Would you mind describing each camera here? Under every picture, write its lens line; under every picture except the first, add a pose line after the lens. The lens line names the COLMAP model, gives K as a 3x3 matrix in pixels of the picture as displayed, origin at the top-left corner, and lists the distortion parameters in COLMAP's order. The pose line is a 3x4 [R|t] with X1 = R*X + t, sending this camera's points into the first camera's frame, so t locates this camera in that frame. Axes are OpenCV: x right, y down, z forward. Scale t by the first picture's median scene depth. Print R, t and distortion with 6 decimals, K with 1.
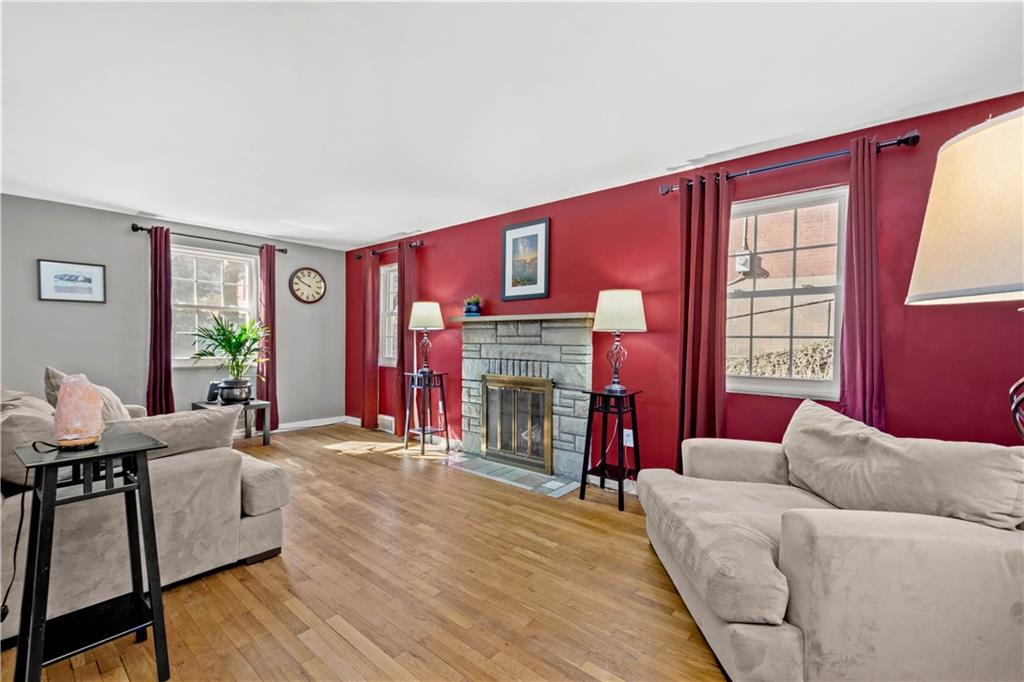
lens RADIAL K [[447.6, 0, 510.2], [0, 447.6, 345.6], [0, 0, 1]] dist [0.010038, -0.002354]
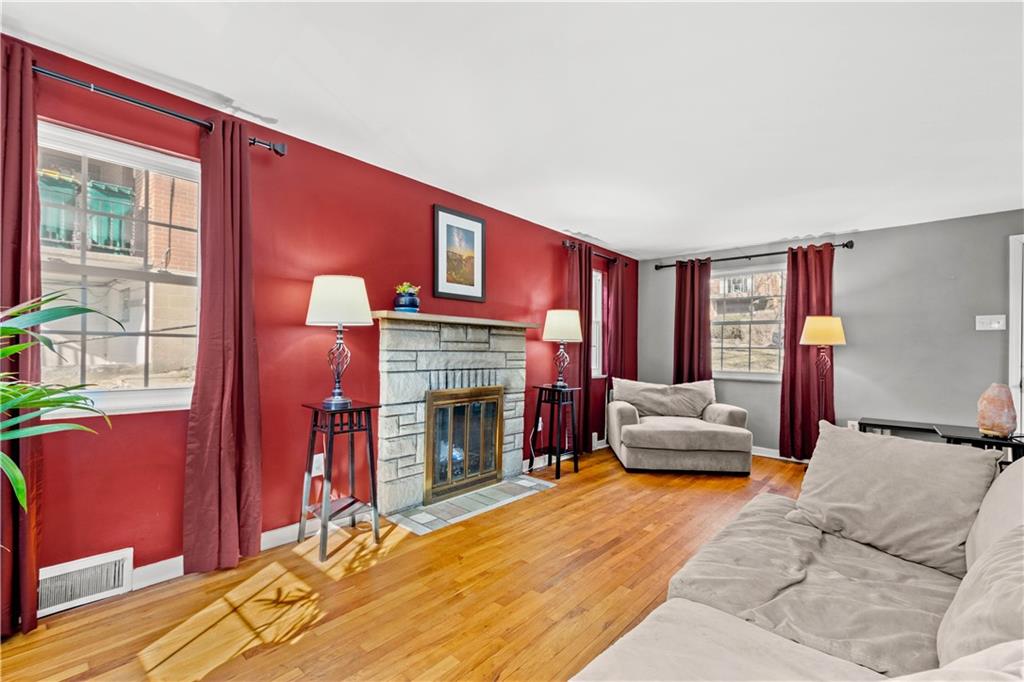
lens RADIAL K [[447.6, 0, 510.0], [0, 447.6, 348.8], [0, 0, 1]] dist [0.010038, -0.002354]
pose [[0.009984, -0.004580, 0.999940, -0.841708], [-0.001121, 0.999989, 0.004591, -0.011998], [-0.999950, -0.001167, 0.009978, 0.893748]]
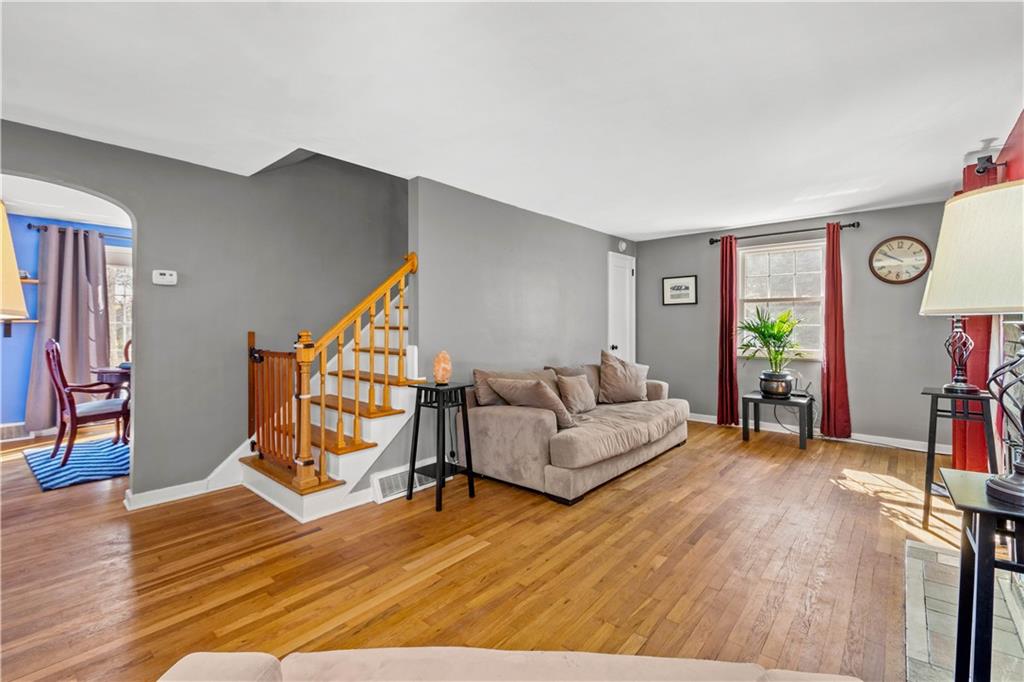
lens RADIAL K [[447.6, 0, 510.4], [0, 447.6, 326.0], [0, 0, 1]] dist [0.010038, -0.002354]
pose [[0.000197, -0.009062, -0.999959, 0.437354], [-0.009762, 0.999911, -0.009063, -0.013381], [0.999952, 0.009764, 0.000108, 0.489102]]
